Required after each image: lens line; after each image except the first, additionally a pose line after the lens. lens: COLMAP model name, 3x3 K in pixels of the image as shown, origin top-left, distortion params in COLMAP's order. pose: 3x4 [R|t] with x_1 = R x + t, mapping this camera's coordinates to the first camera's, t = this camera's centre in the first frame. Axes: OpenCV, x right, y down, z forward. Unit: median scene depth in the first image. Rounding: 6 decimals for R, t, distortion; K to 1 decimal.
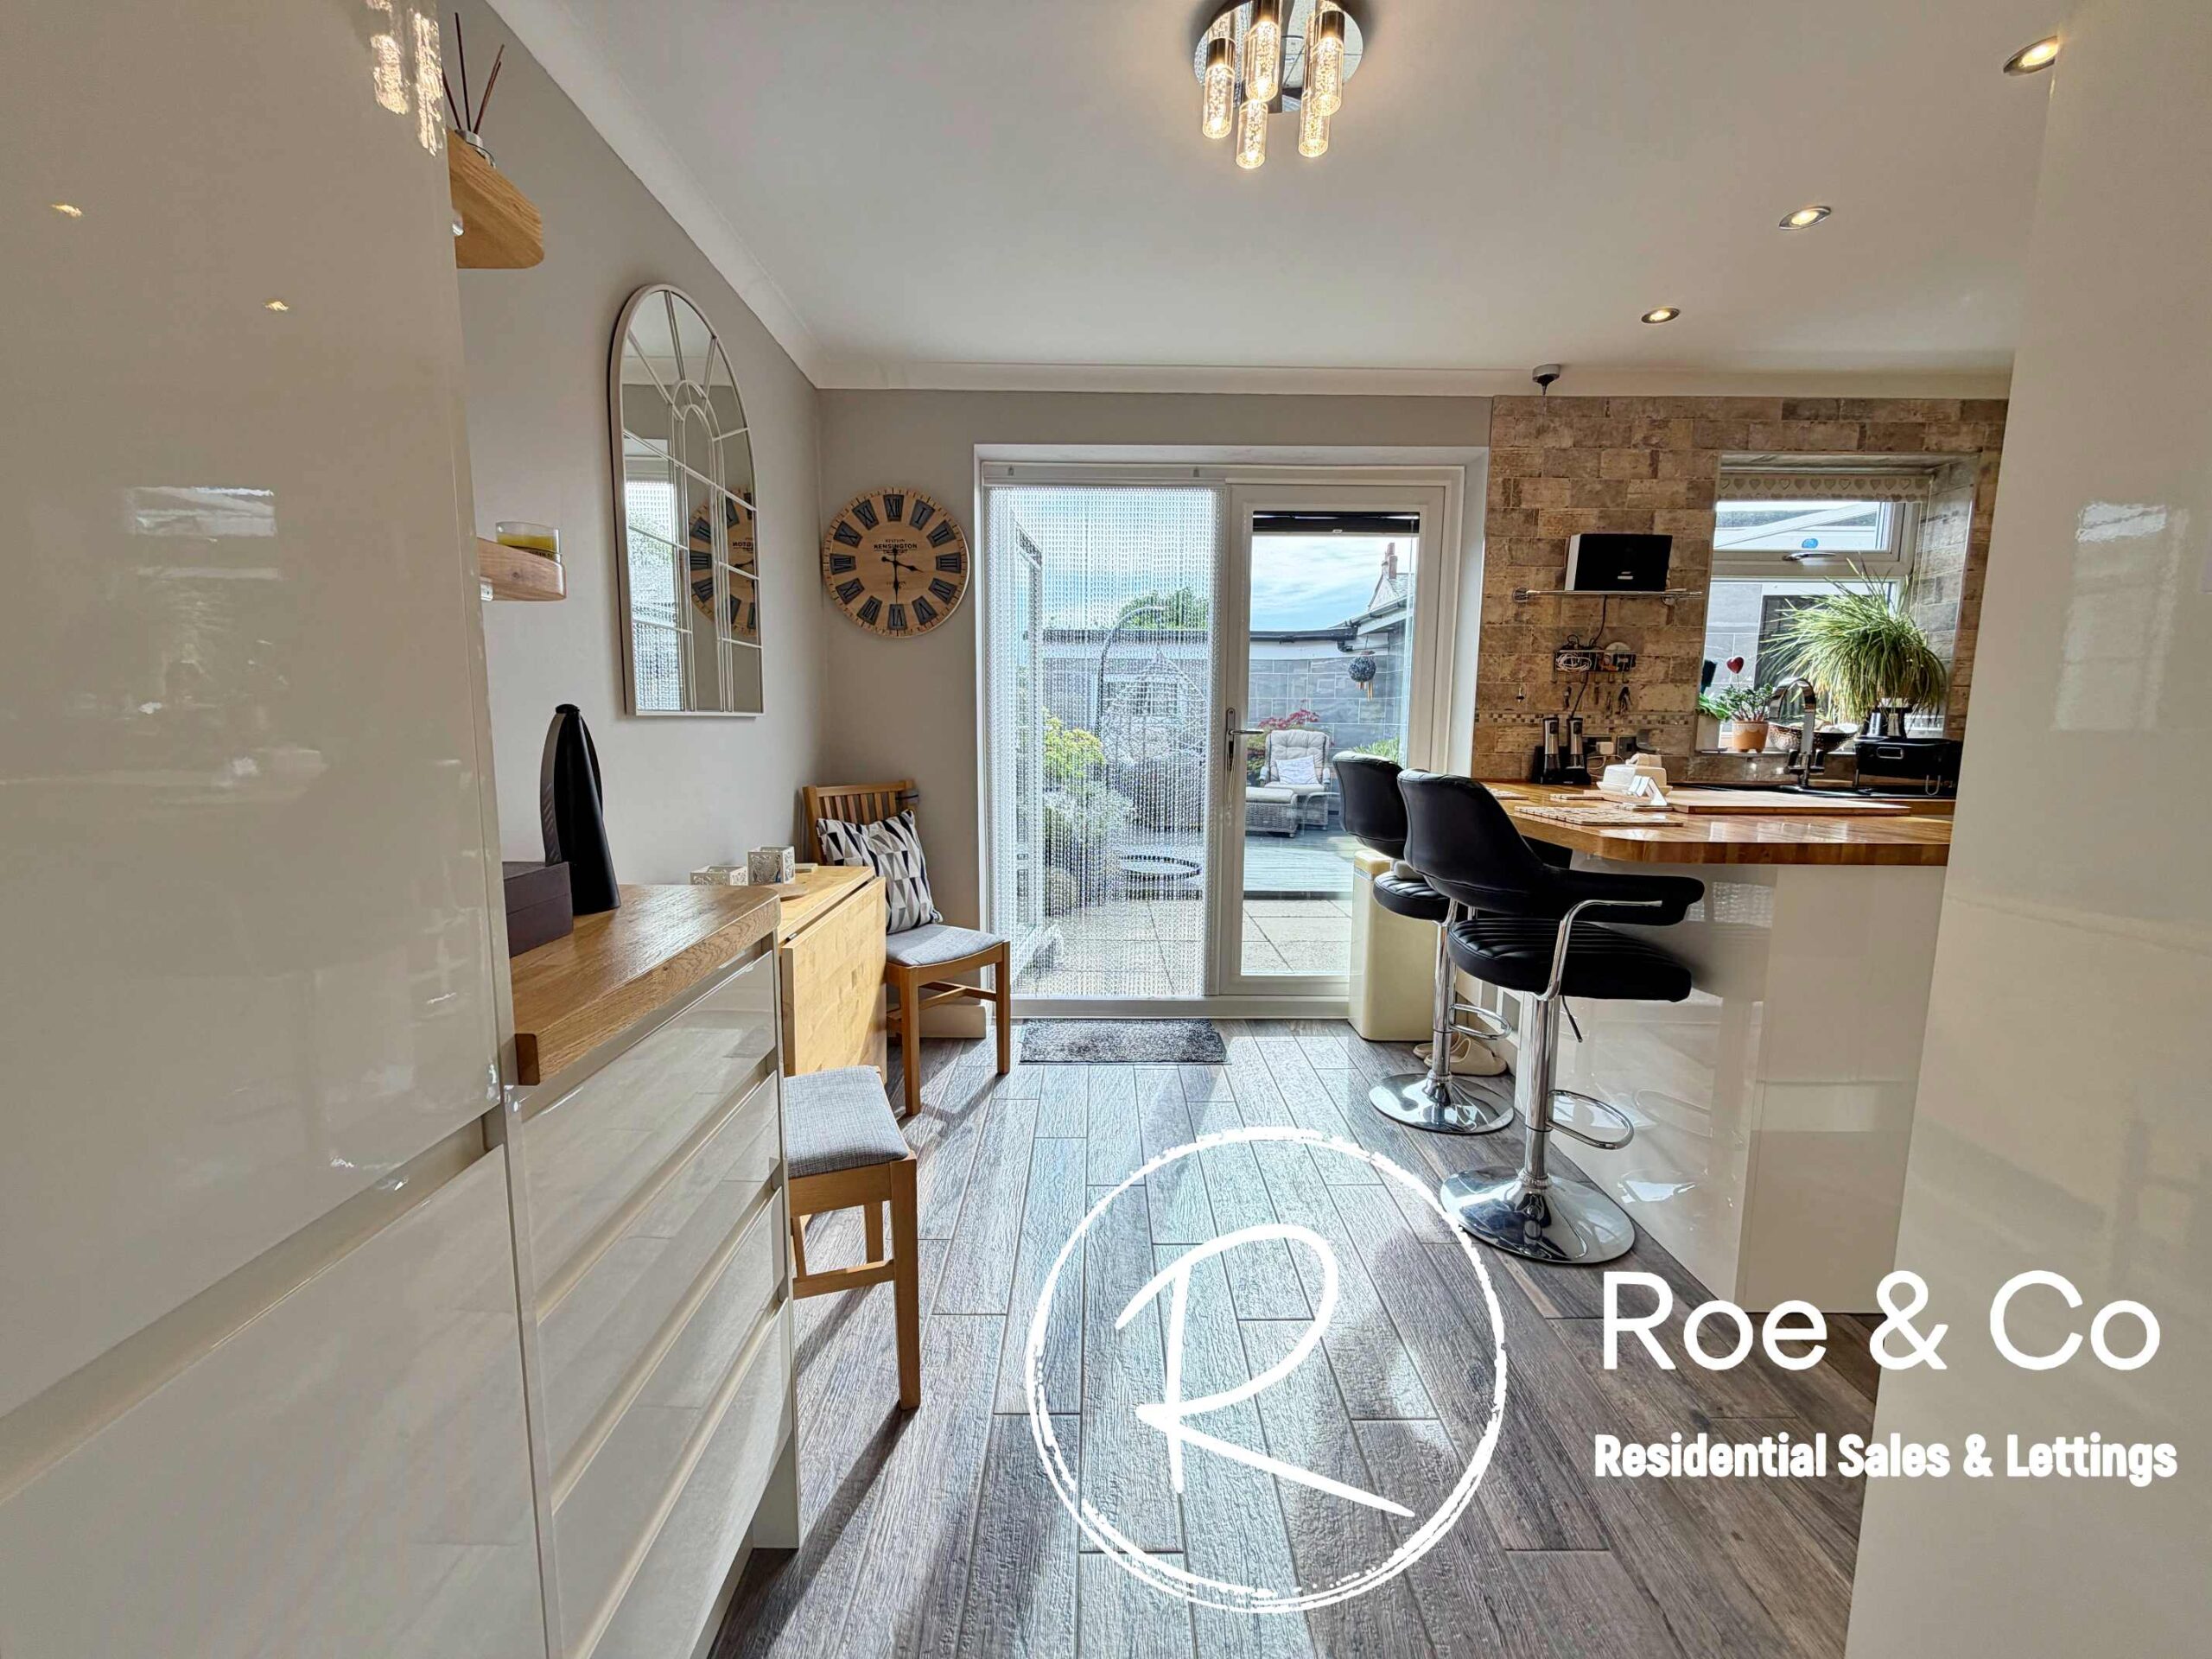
lens RADIAL K [[880.0, 0, 1098.6], [0, 880.0, 827.0], [0, 0, 1]] dist [-0.001631, 0.000331]
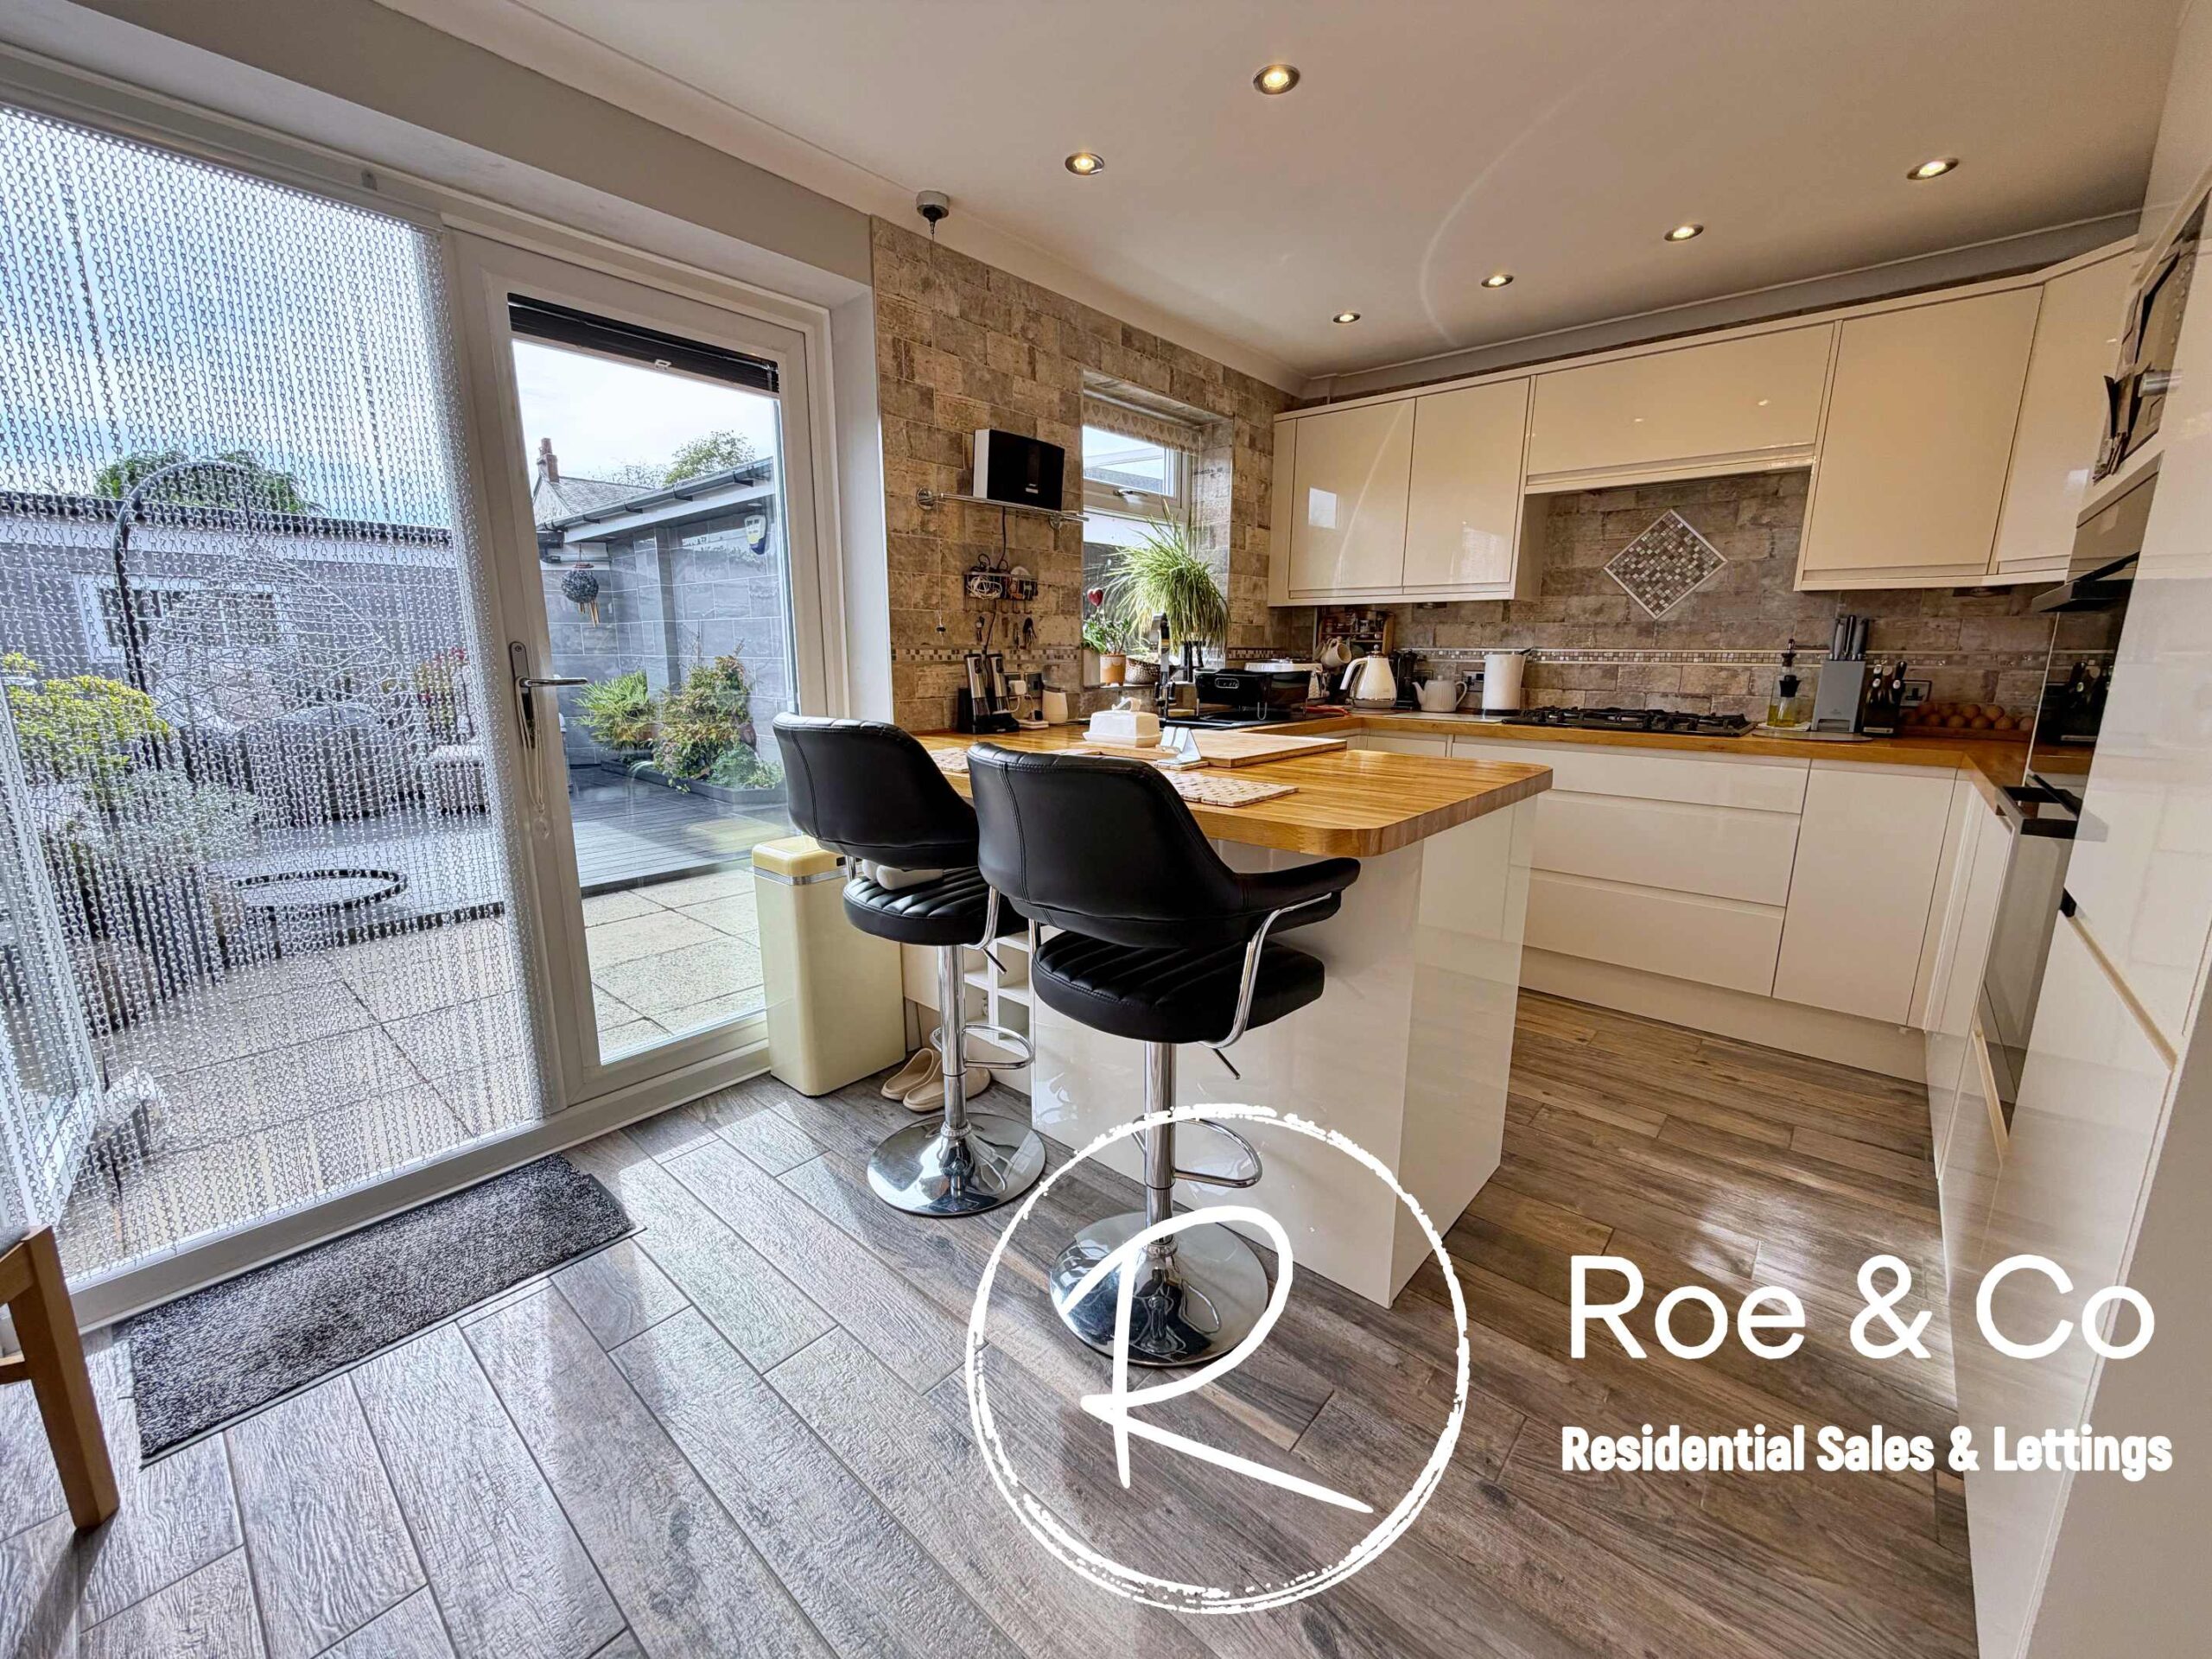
lens RADIAL K [[880.0, 0, 1098.6], [0, 880.0, 827.0], [0, 0, 1]] dist [-0.001631, 0.000331]
pose [[0.660381, -0.155334, 0.734689, -0.046526], [0.094736, 0.987788, 0.123692, -0.052800], [-0.744931, -0.012083, 0.667033, 0.345442]]
